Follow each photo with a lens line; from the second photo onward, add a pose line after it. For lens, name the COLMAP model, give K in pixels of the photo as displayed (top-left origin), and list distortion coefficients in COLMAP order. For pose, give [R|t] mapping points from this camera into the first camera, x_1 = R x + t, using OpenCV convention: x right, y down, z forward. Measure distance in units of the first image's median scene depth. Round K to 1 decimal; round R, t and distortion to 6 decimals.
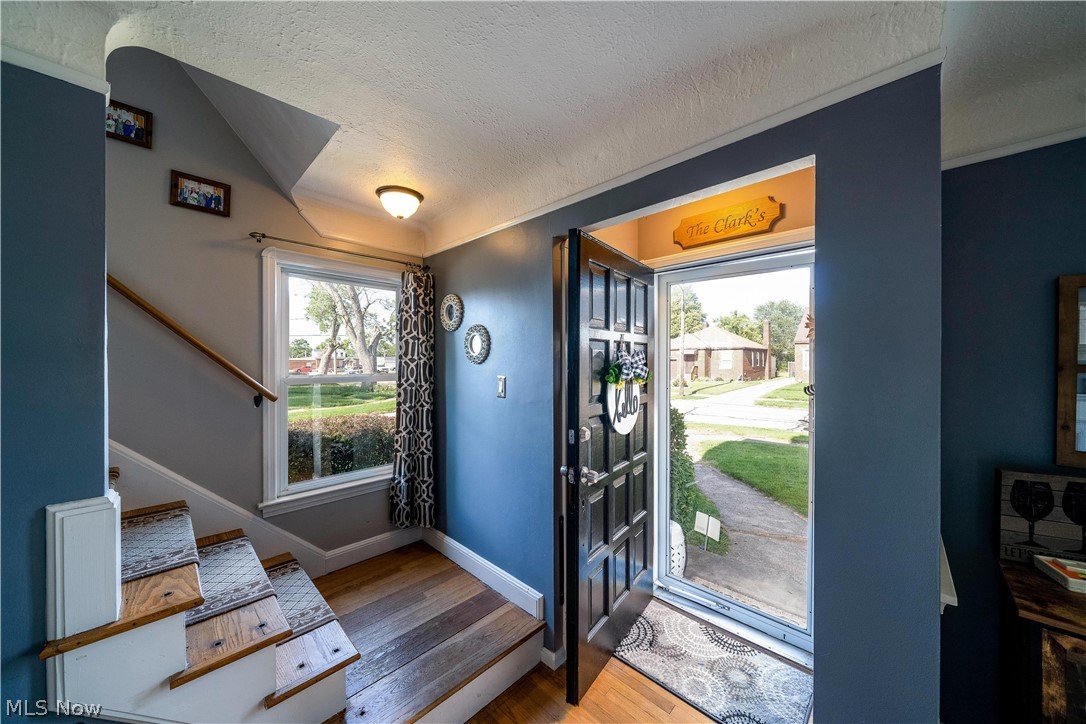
lens RADIAL K [[370.5, 0, 545.4], [0, 370.5, 363.1], [0, 0, 1]] dist [-0.008910, 0.000341]
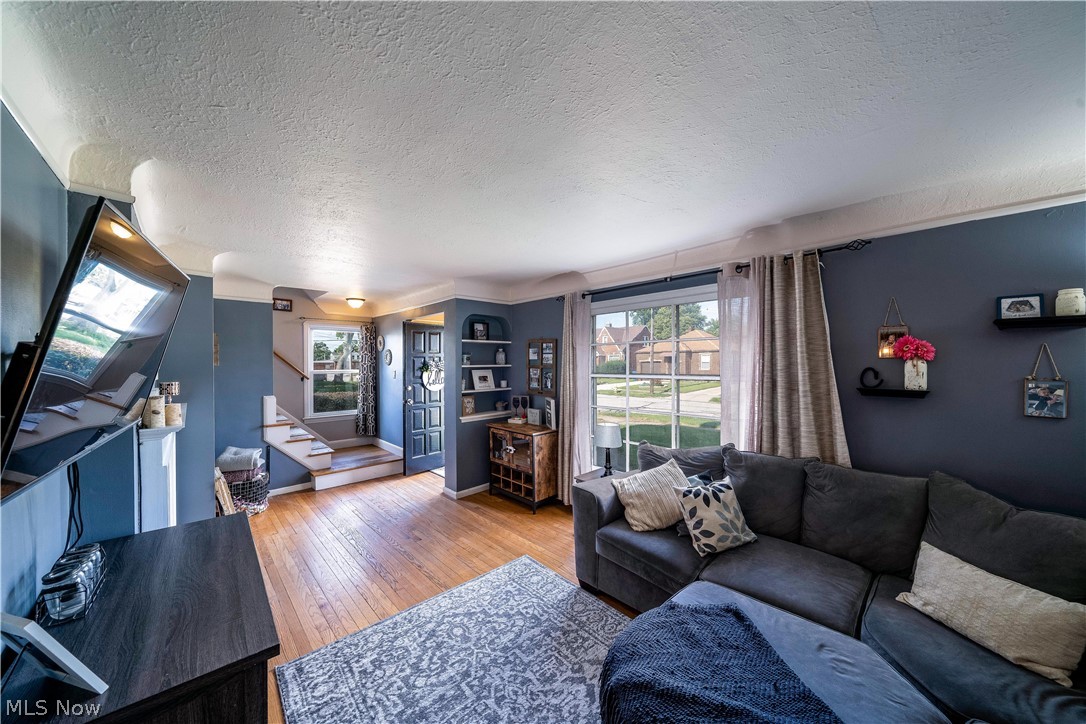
lens RADIAL K [[370.5, 0, 545.4], [0, 370.5, 363.1], [0, 0, 1]] dist [-0.008910, 0.000341]
pose [[0.999322, -0.003532, -0.036644, 0.993954], [0.003327, 0.999979, -0.005650, 0.004741], [0.036663, 0.005524, 0.999312, -1.479891]]
